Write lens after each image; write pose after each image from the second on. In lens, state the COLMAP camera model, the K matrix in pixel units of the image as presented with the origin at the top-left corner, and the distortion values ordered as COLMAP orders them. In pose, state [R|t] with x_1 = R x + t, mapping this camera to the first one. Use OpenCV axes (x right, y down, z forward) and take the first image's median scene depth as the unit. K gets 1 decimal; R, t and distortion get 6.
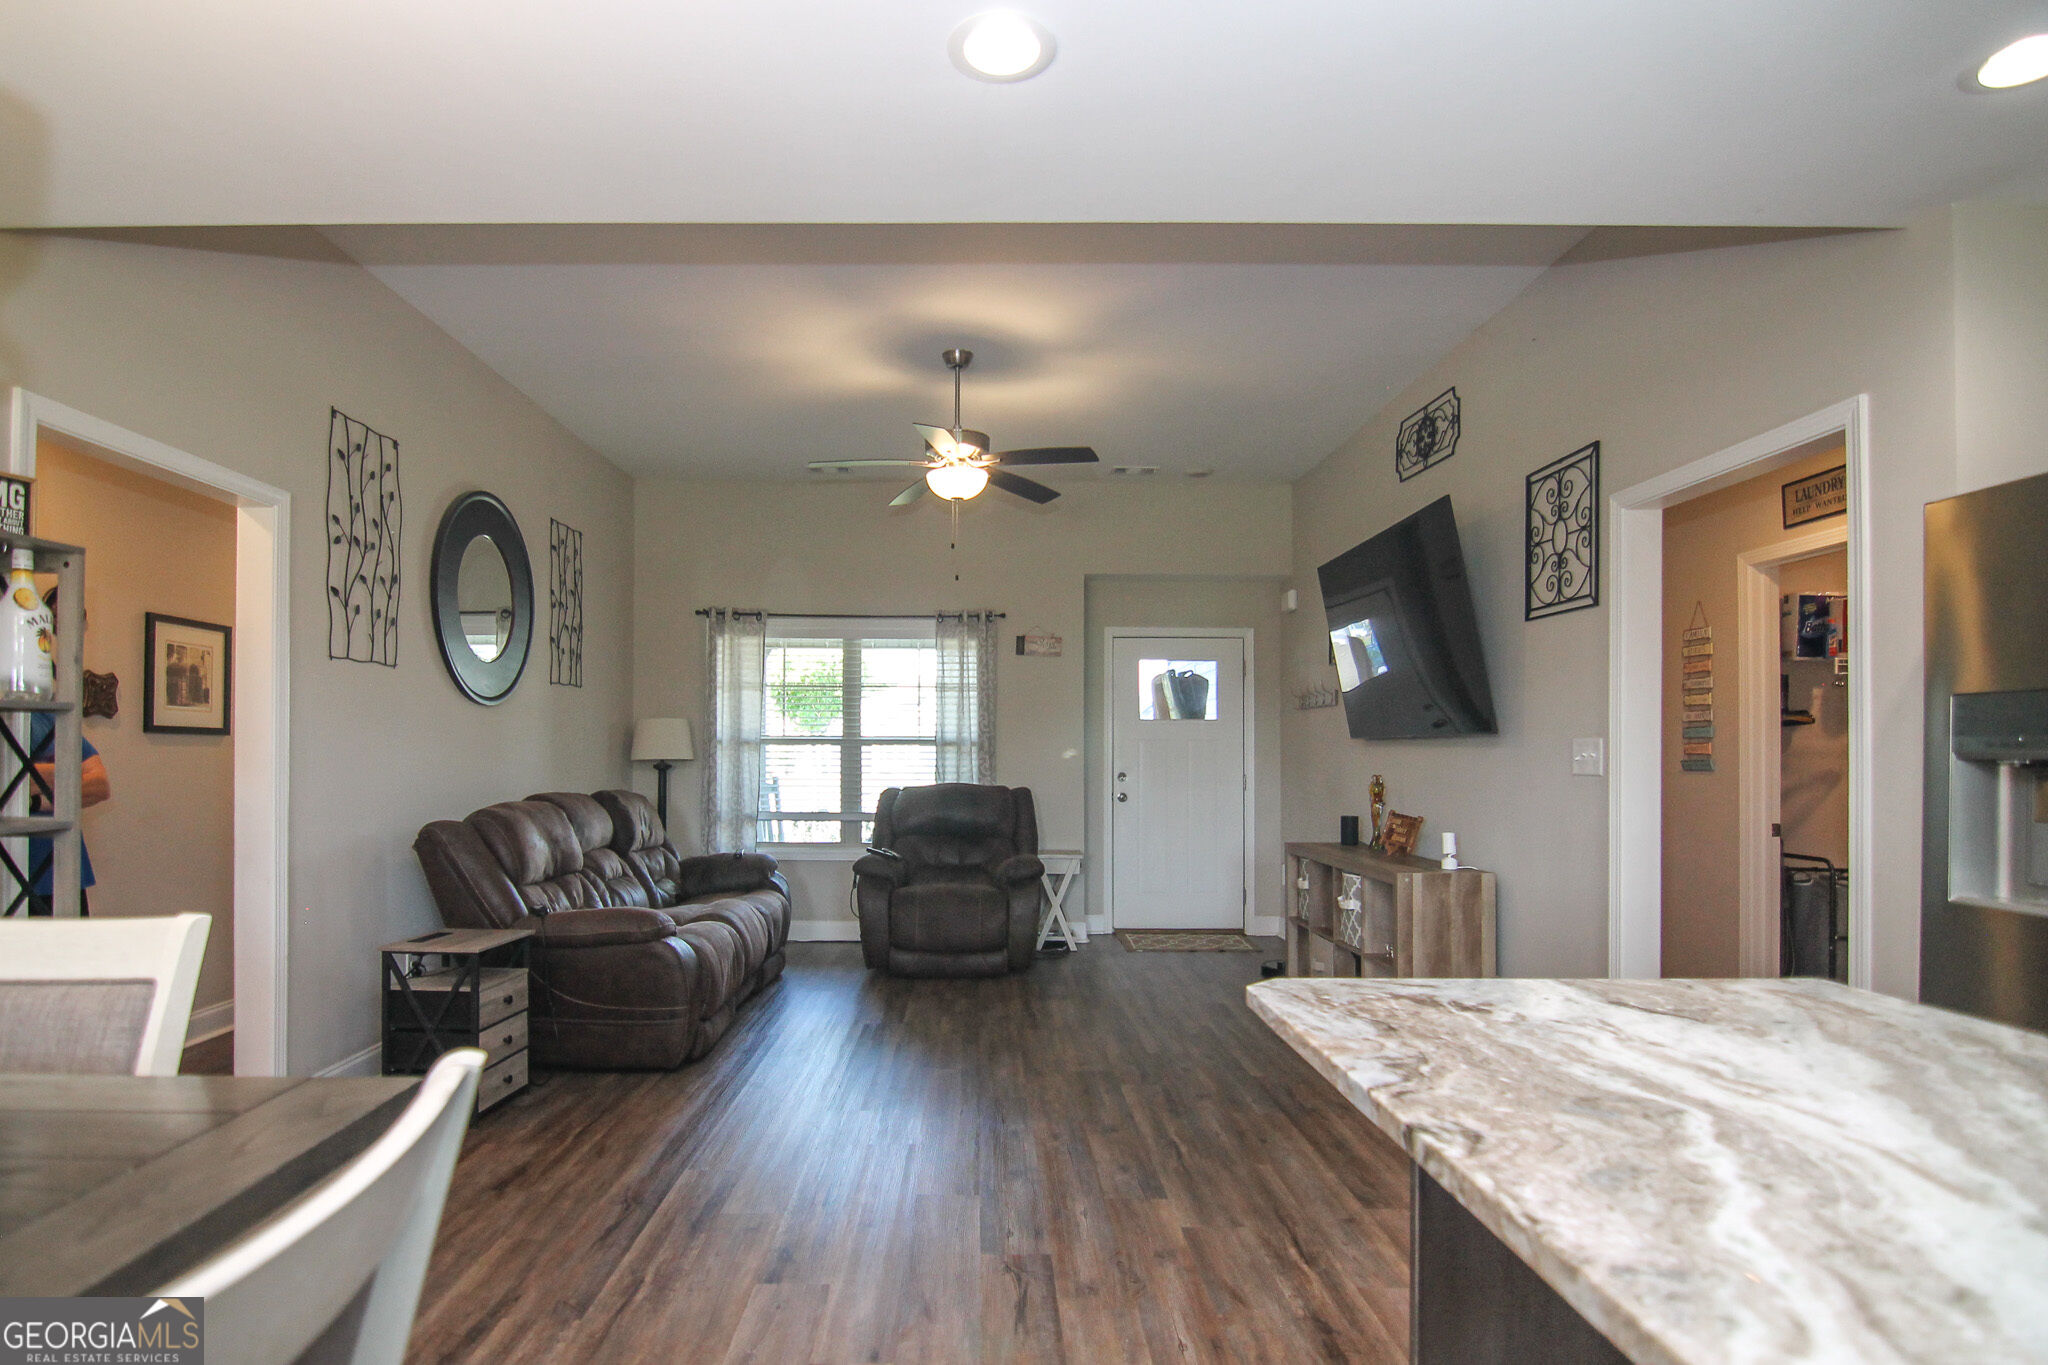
lens RADIAL K [[1111.7, 0, 988.4], [0, 1111.7, 745.6], [0, 0, 1]] dist [-0.001315, -0.000250]
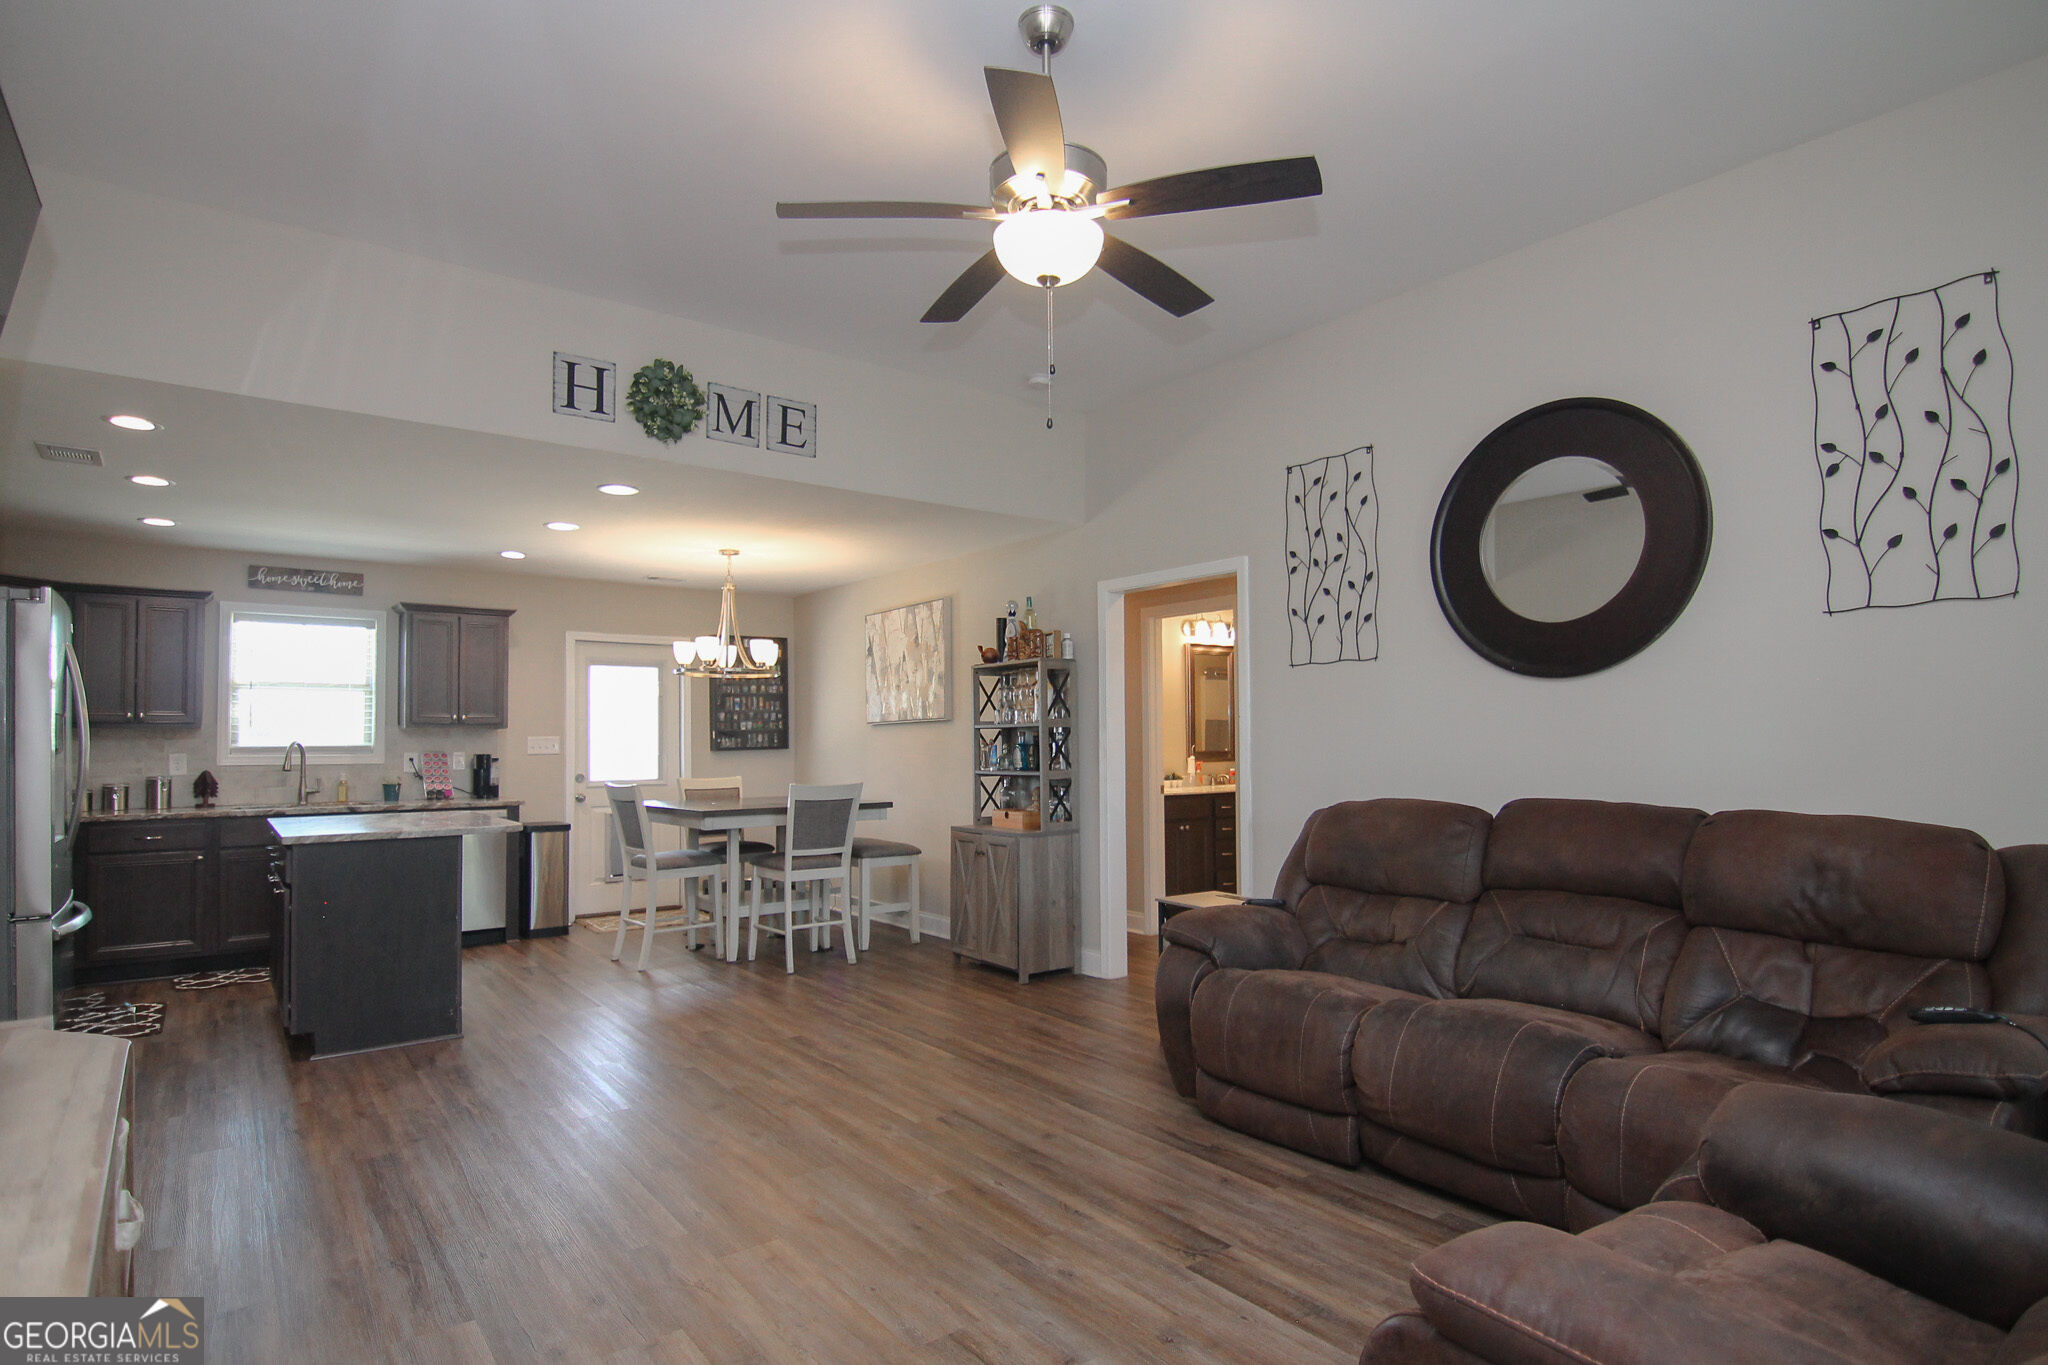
lens RADIAL K [[1084.4, 0, 1027.6], [0, 1084.4, 711.9], [0, 0, 1]] dist [-0.013035, -0.000553]
pose [[-0.805129, 0.010677, -0.593004, 0.209908], [0.028111, 0.999401, -0.020173, -0.006612], [0.592433, -0.032912, -0.804947, 1.016886]]
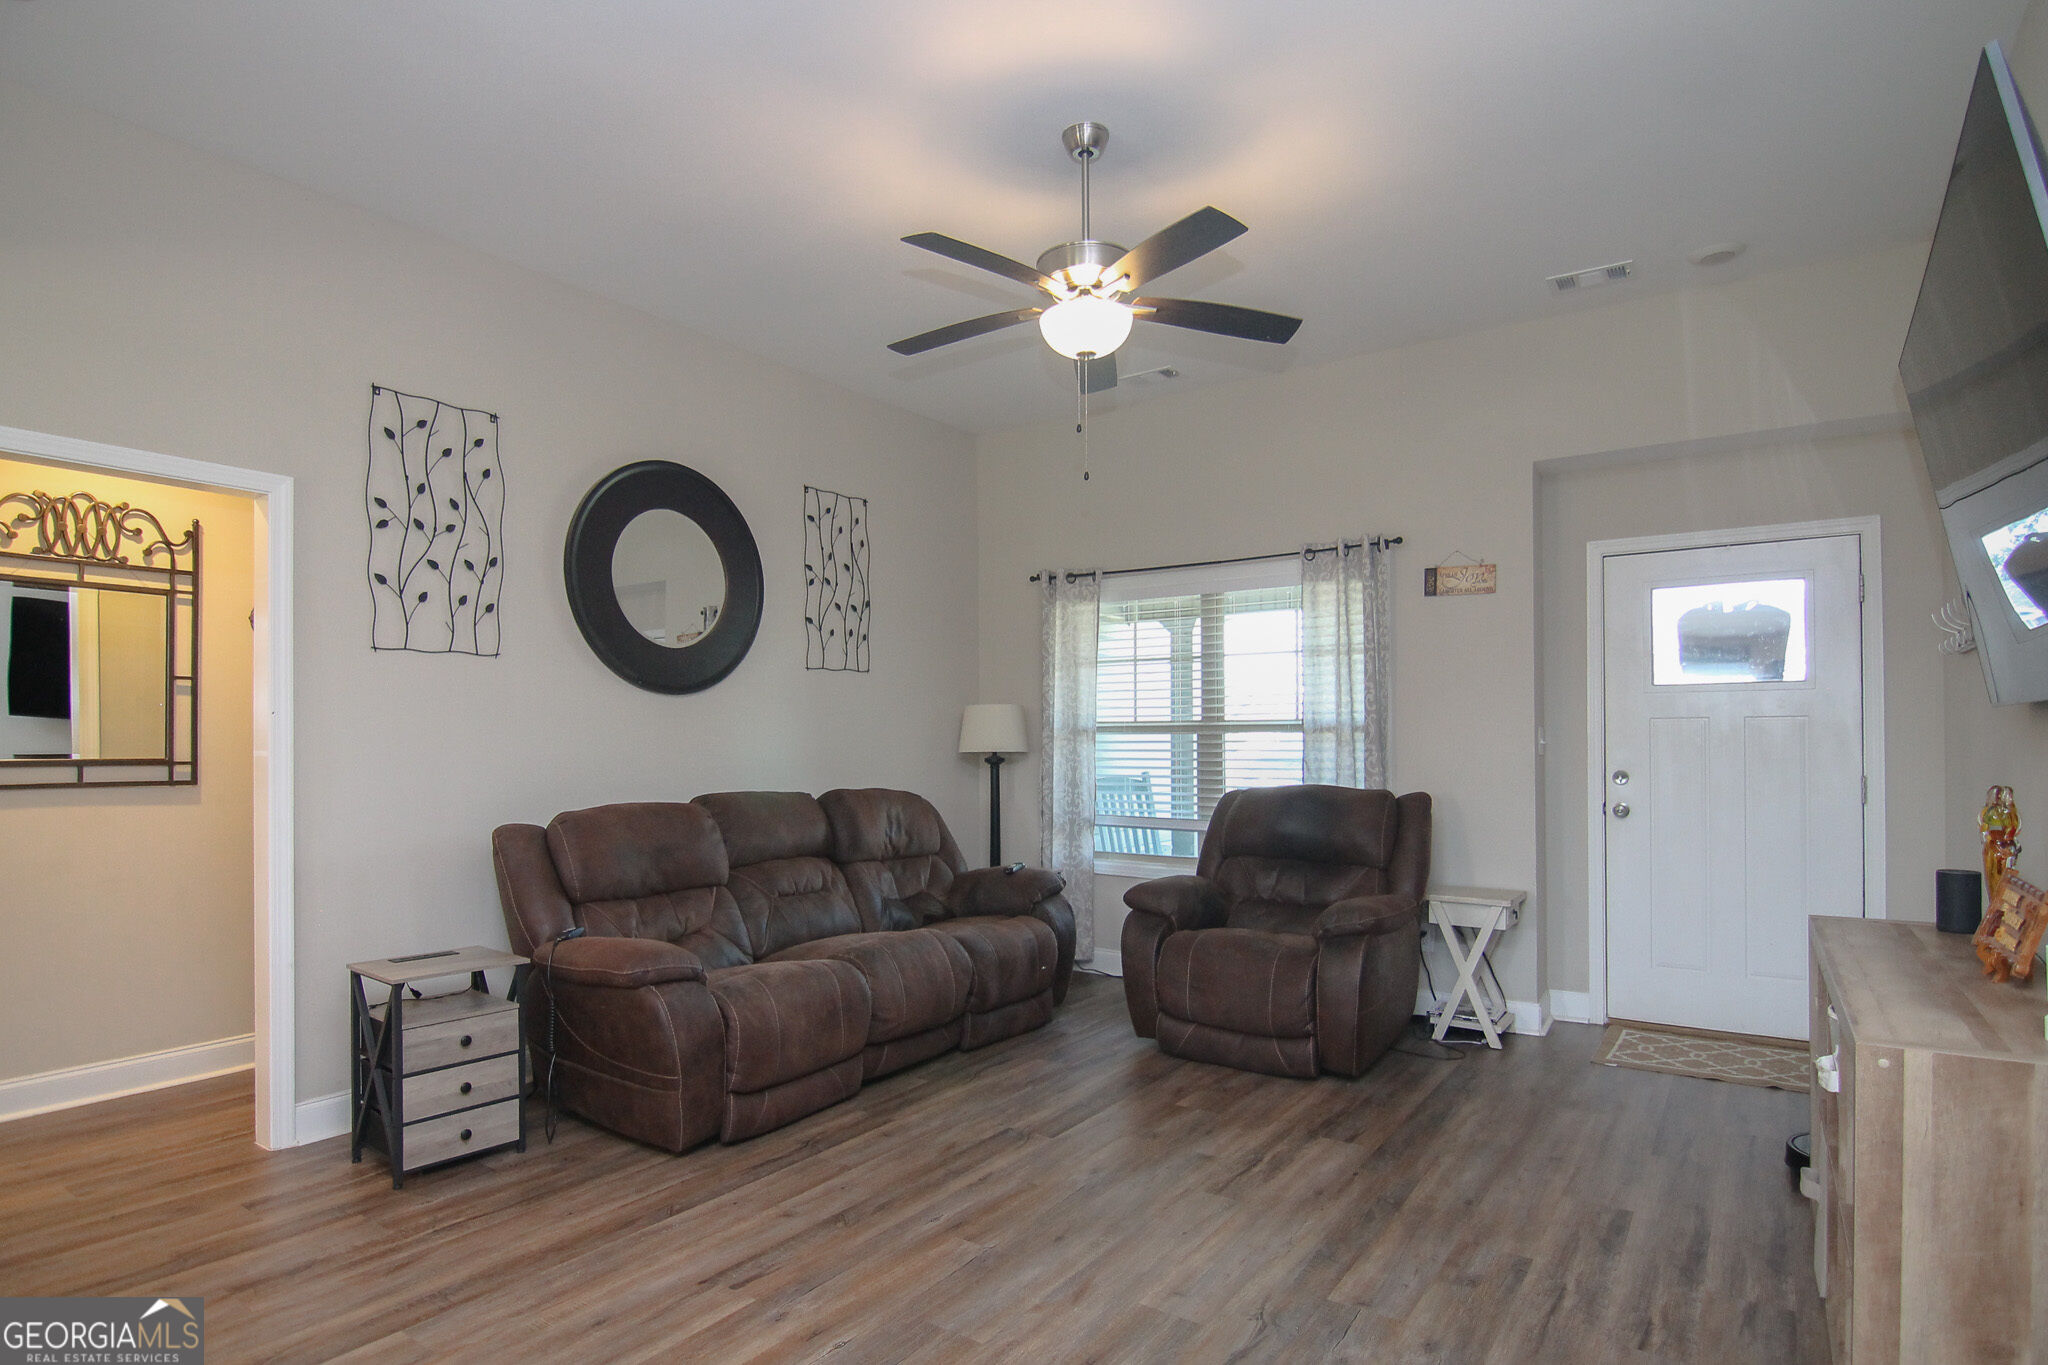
lens RADIAL K [[1111.7, 0, 988.4], [0, 1111.7, 745.6], [0, 0, 1]] dist [-0.001315, -0.000250]
pose [[0.810086, -0.006064, -0.586279, 0.215289], [0.012616, 0.999895, 0.007090, 0.001094], [0.586175, -0.013140, 0.810078, 0.304870]]
